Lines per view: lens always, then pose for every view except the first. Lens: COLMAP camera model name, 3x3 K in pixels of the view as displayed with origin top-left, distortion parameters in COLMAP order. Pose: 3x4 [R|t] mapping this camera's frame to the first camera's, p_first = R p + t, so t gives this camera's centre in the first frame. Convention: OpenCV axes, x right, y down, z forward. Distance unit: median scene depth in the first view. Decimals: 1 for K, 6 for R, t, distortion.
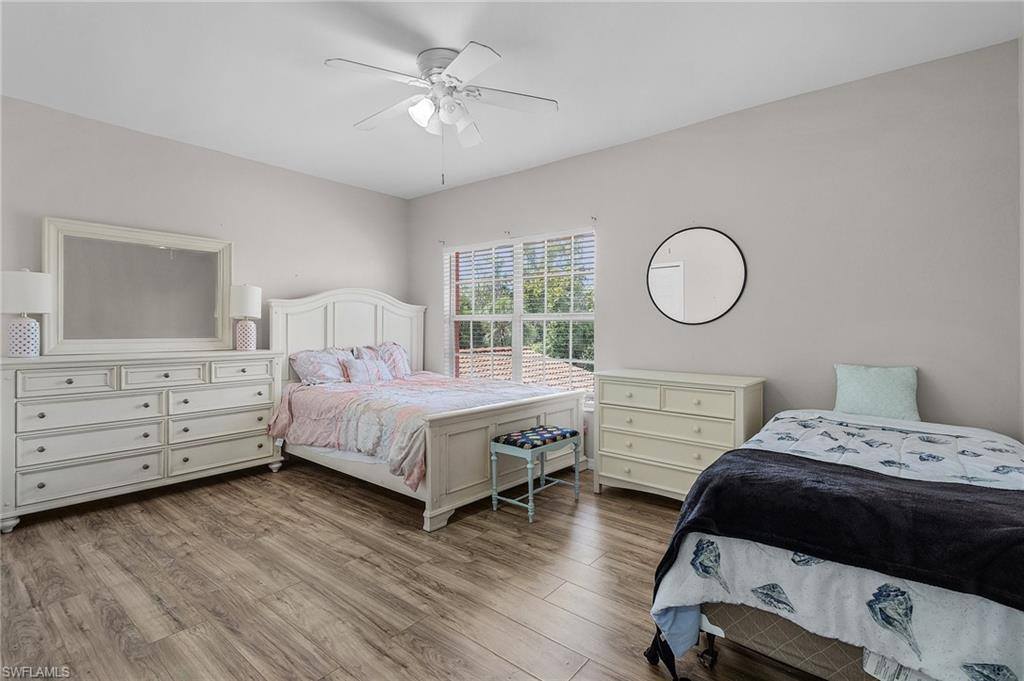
lens RADIAL K [[488.2, 0, 512.1], [0, 488.2, 334.1], [0, 0, 1]] dist [-0.002210, -0.000421]
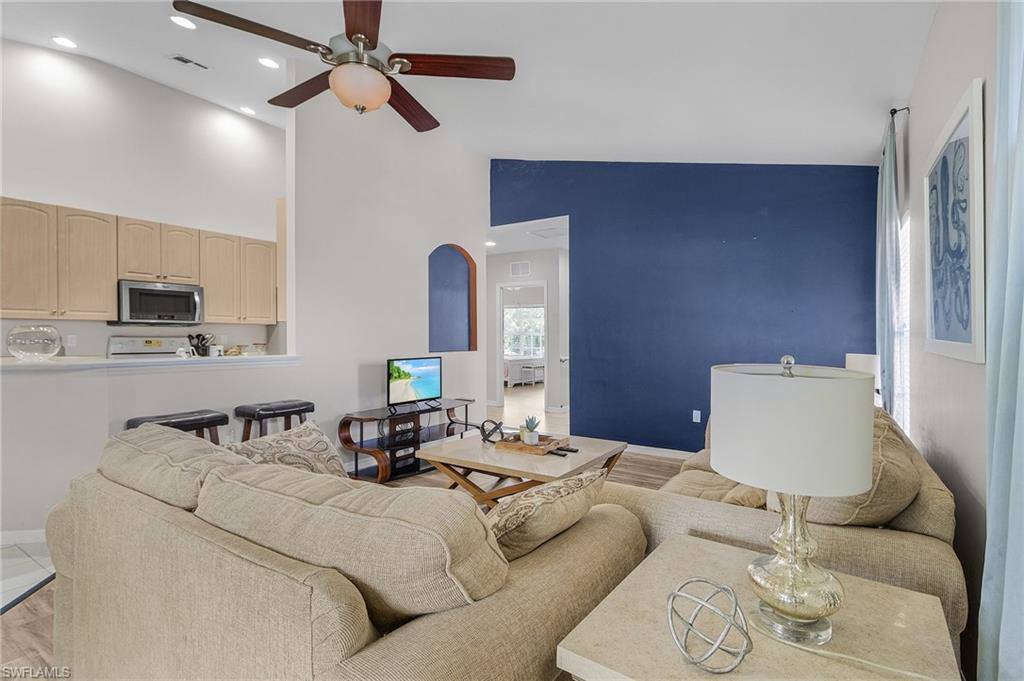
lens RADIAL K [[488.2, 0, 512.1], [0, 488.2, 334.1], [0, 0, 1]] dist [-0.002210, -0.000421]
pose [[0.994251, -0.003369, 0.107019, -0.518566], [0.004143, 0.999967, -0.007008, -0.012400], [-0.106992, 0.007411, 0.994232, -2.726525]]
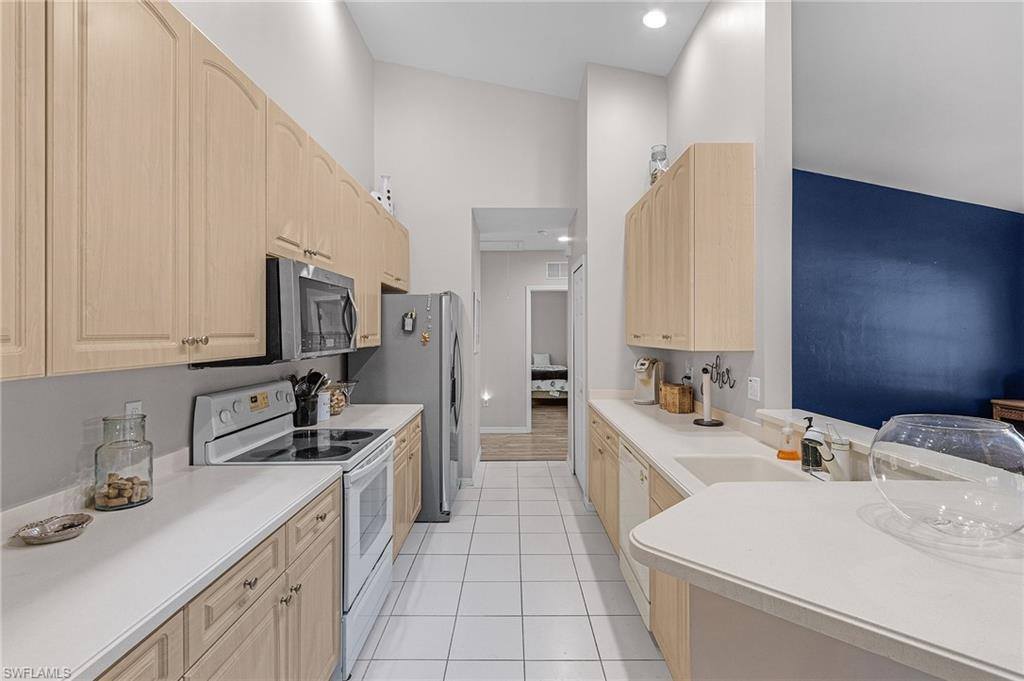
lens RADIAL K [[482.7, 0, 513.2], [0, 482.7, 325.3], [0, 0, 1]] dist [0.000805, 0.000278]
pose [[0.765718, -0.004474, 0.643161, -1.779403], [0.014530, 0.999841, -0.010345, -0.101972], [-0.643012, 0.017266, 0.765661, -1.705865]]
